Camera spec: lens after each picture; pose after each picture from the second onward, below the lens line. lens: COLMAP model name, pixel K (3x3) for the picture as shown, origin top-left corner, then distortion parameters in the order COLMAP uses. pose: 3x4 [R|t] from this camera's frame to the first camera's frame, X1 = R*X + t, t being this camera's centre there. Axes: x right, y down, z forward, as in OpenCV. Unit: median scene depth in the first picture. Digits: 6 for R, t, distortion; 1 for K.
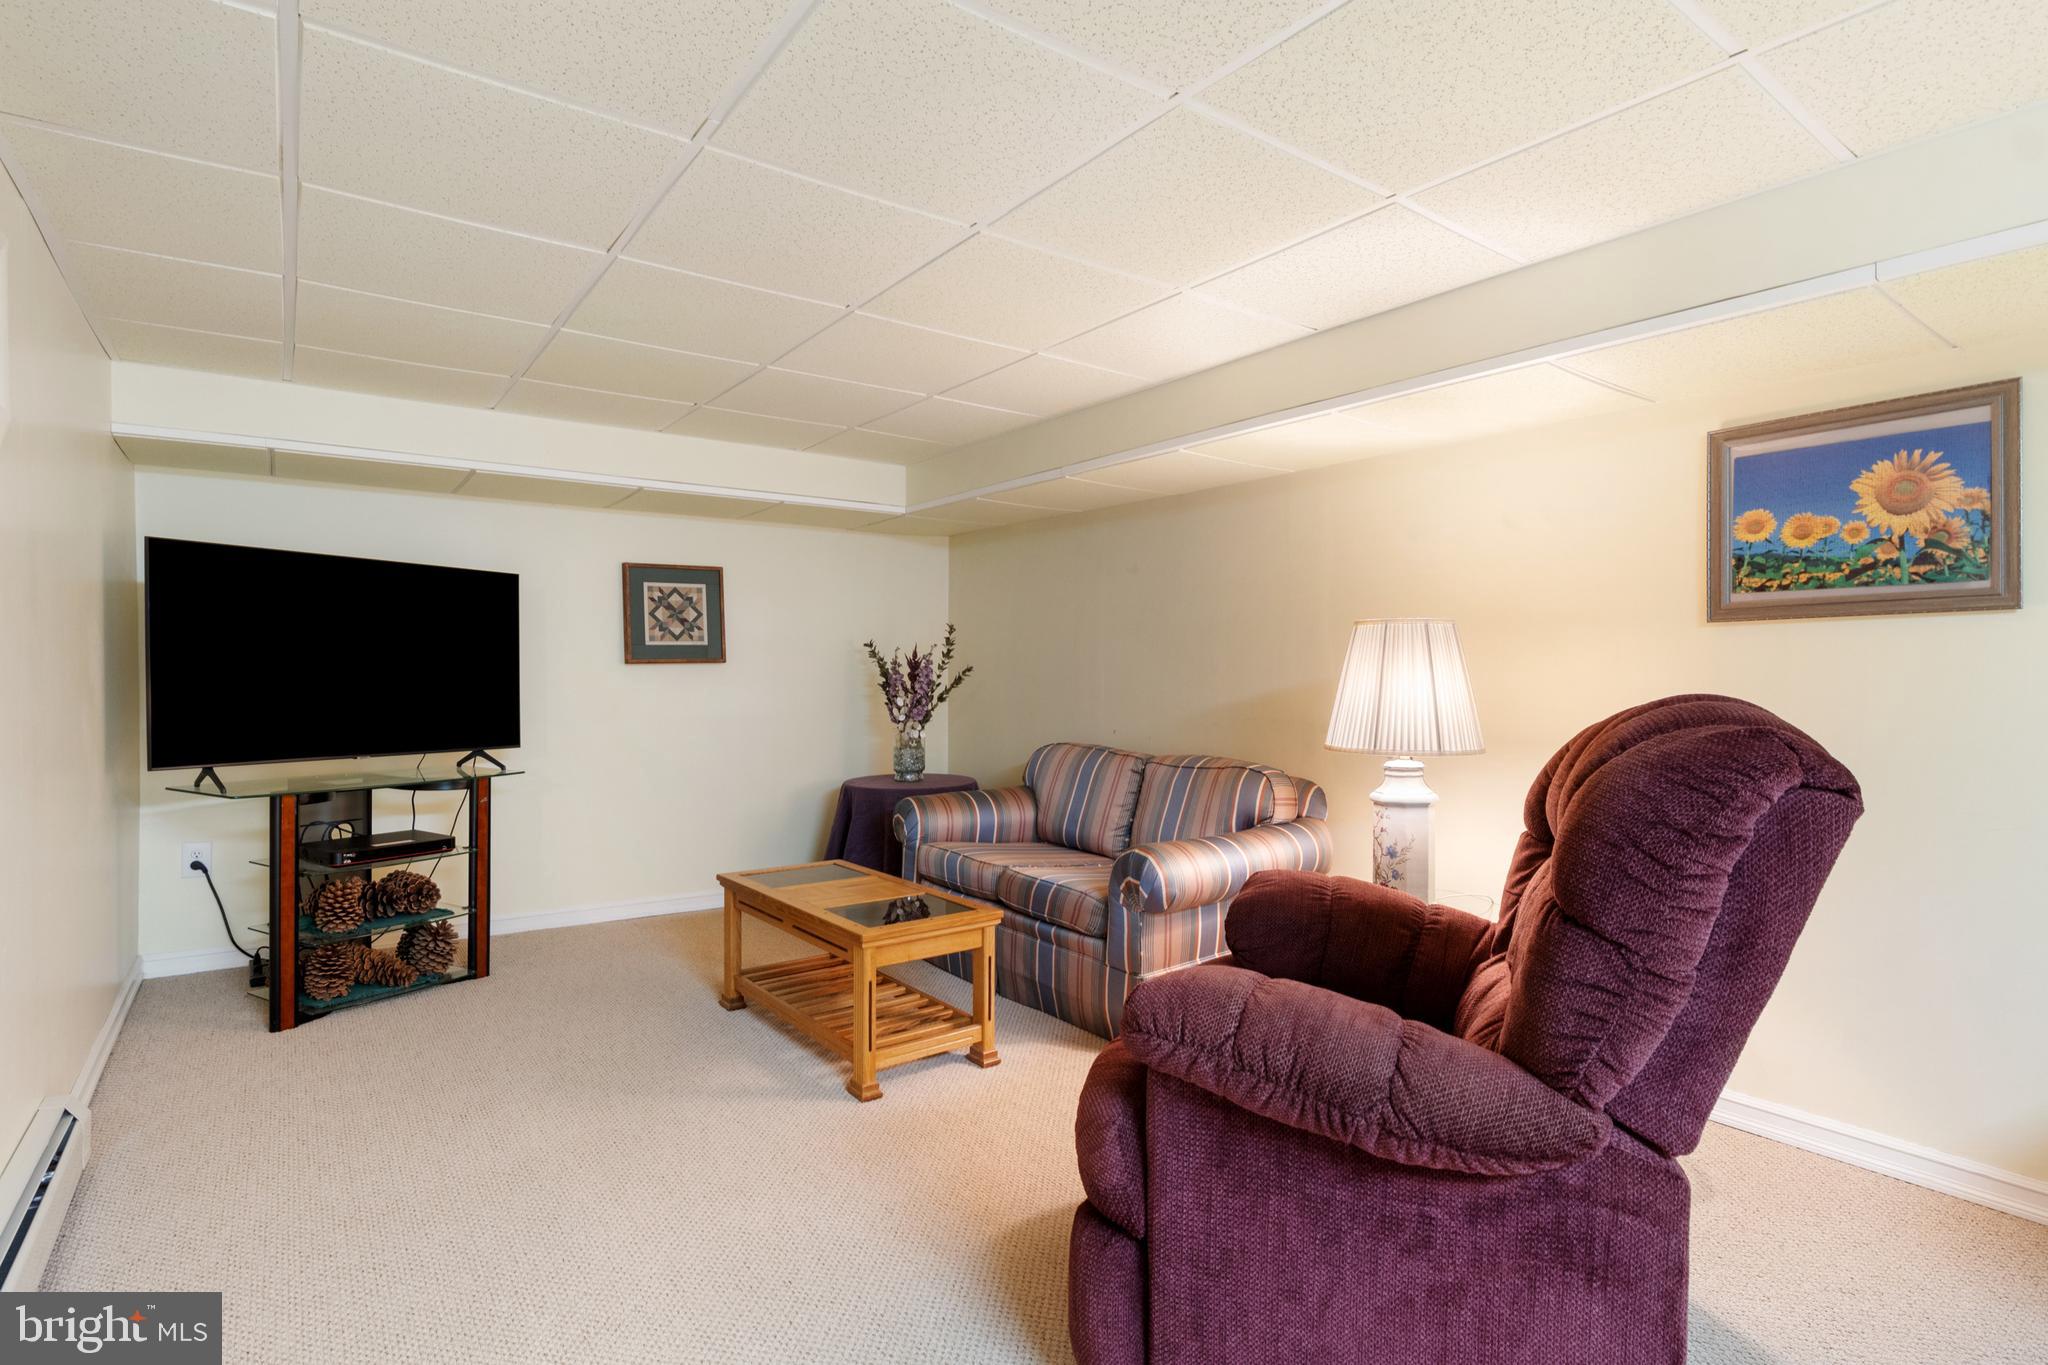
lens RADIAL K [[1026.7, 0, 1022.4], [0, 1026.7, 691.2], [0, 0, 1]] dist [-0.009135, 0.002229]
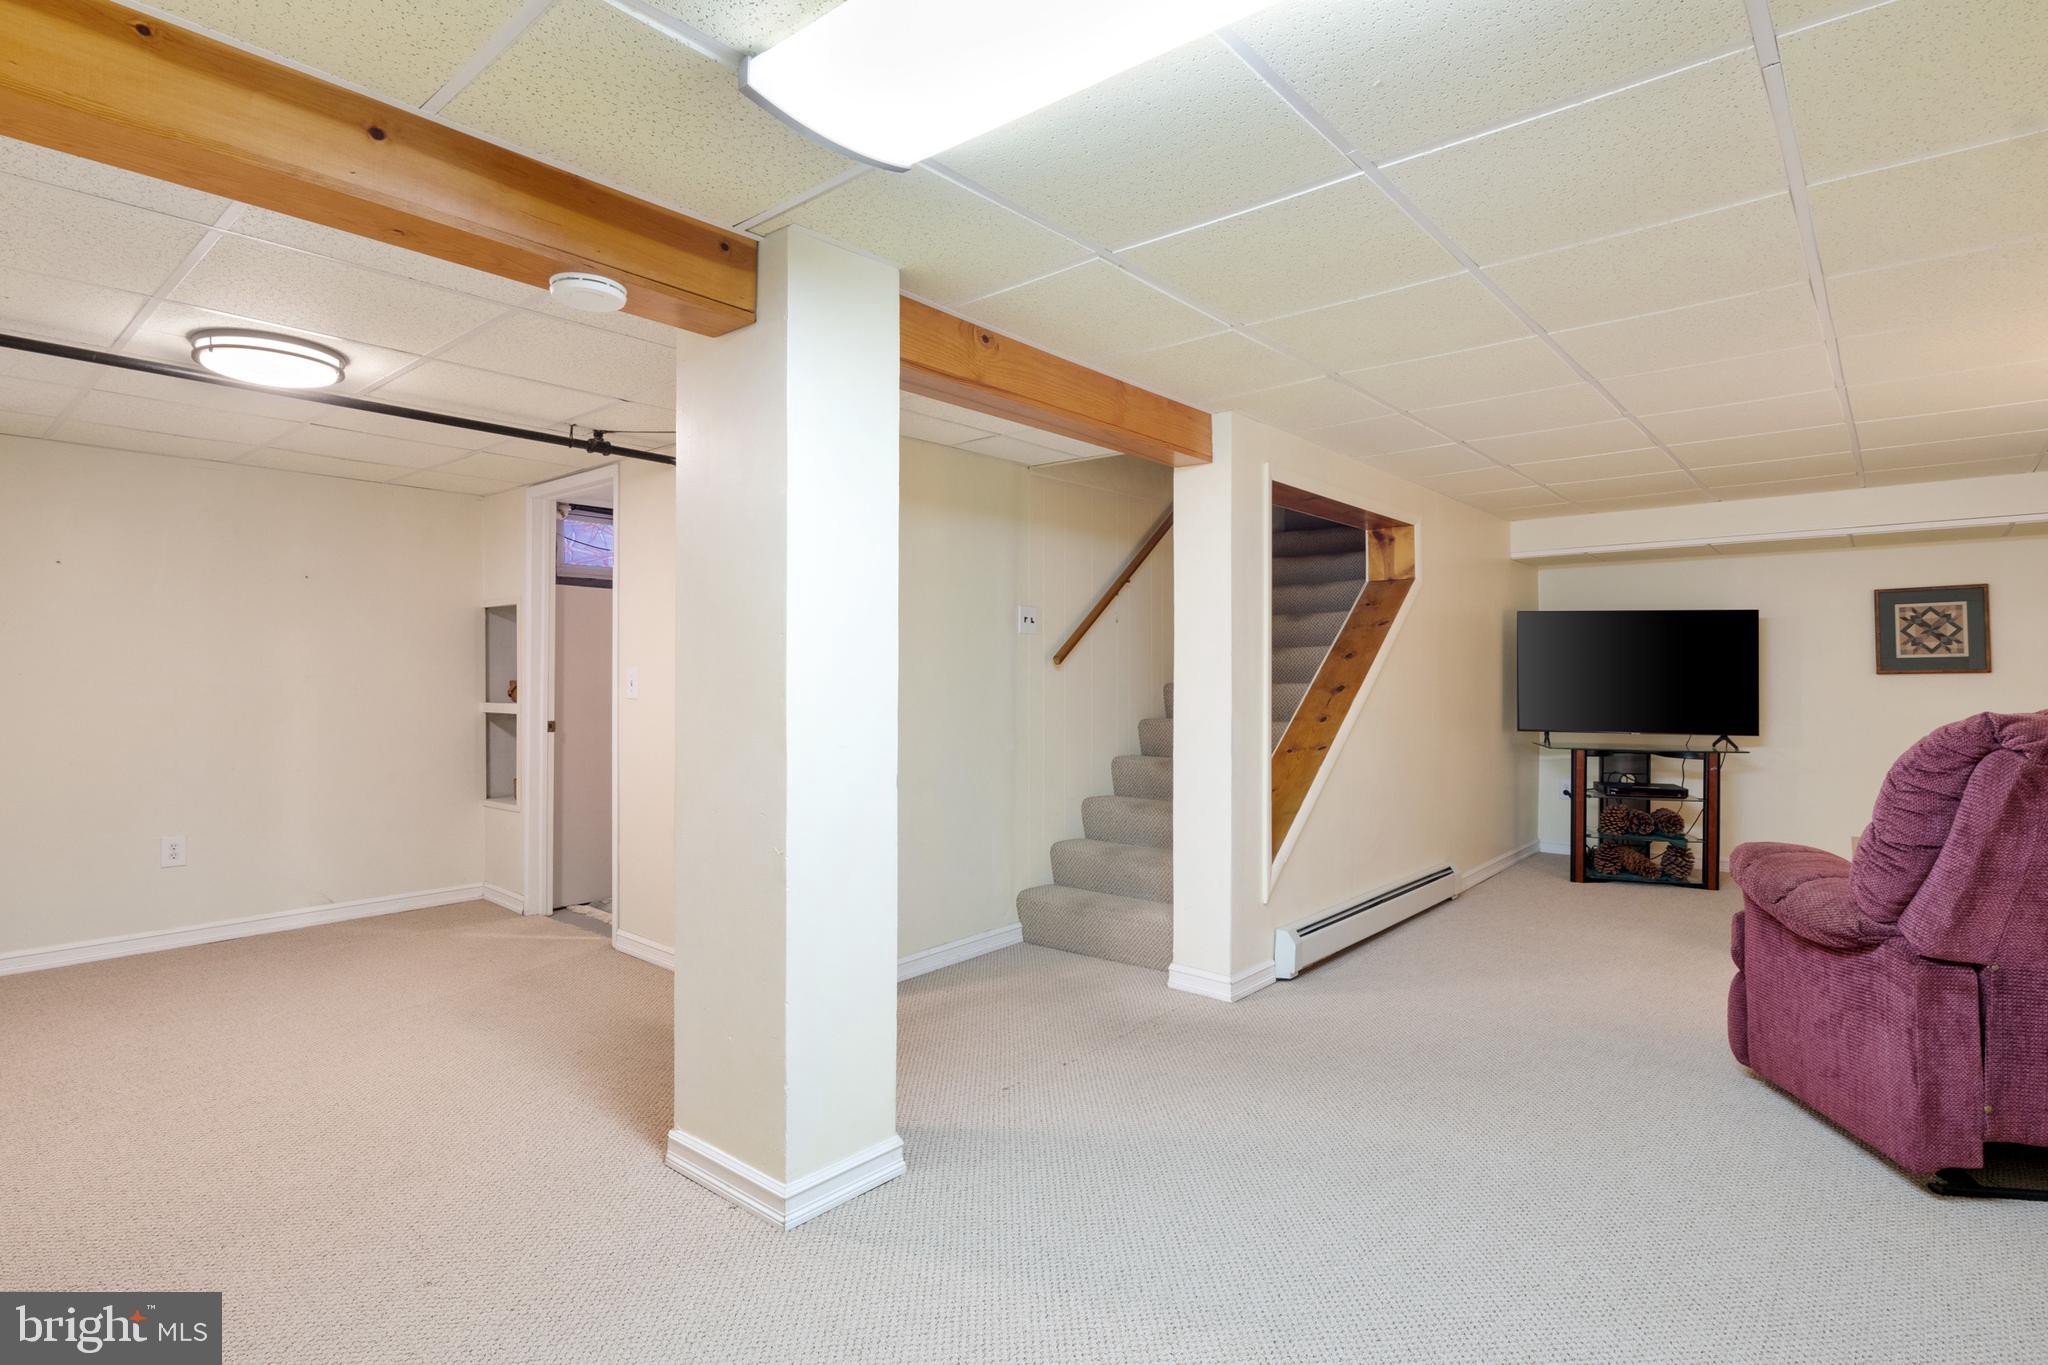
lens RADIAL K [[1026.7, 0, 1023.6], [0, 1026.7, 685.0], [0, 0, 1]] dist [-0.009135, 0.002229]
pose [[0.222613, 0.005049, -0.974894, 0.547532], [-0.020864, 0.999782, 0.000414, 0.006168], [0.974684, 0.020248, 0.222670, -0.232859]]
